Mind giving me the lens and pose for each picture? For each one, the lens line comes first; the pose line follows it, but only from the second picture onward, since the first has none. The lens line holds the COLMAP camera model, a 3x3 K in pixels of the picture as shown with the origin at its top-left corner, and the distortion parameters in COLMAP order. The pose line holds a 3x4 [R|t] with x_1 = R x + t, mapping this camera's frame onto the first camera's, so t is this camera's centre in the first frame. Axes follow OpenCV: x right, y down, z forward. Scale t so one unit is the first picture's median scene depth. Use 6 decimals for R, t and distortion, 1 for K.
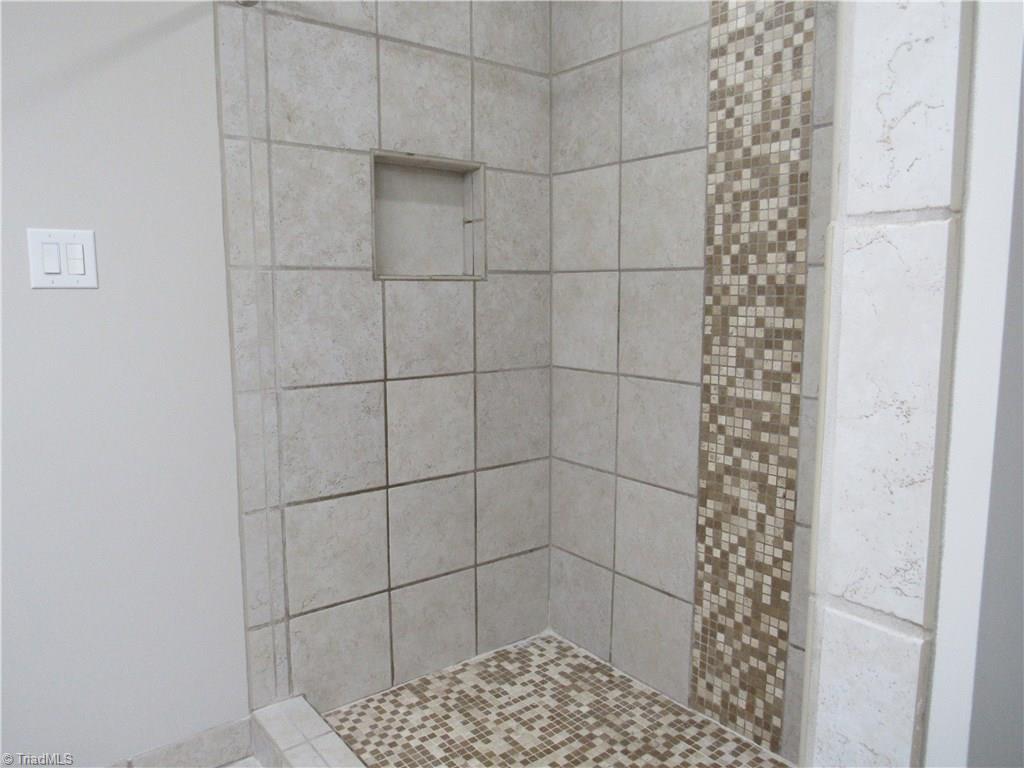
lens RADIAL K [[727.8, 0, 510.1], [0, 727.8, 384.0], [0, 0, 1]] dist [-0.045820, 0.030073]
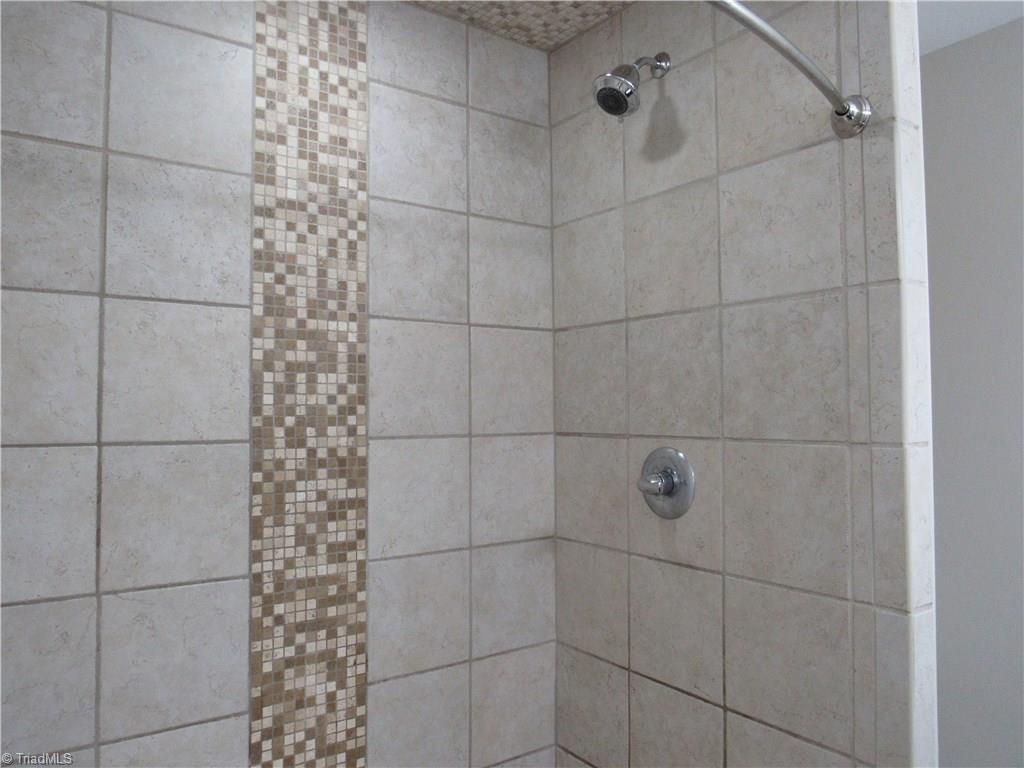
lens RADIAL K [[727.8, 0, 509.4], [0, 727.8, 385.7], [0, 0, 1]] dist [-0.045820, 0.030073]
pose [[0.048396, 0.039763, 0.998036, -0.618428], [0.130630, 0.990373, -0.045792, -0.151060], [-0.990249, 0.132590, 0.042736, 0.668396]]
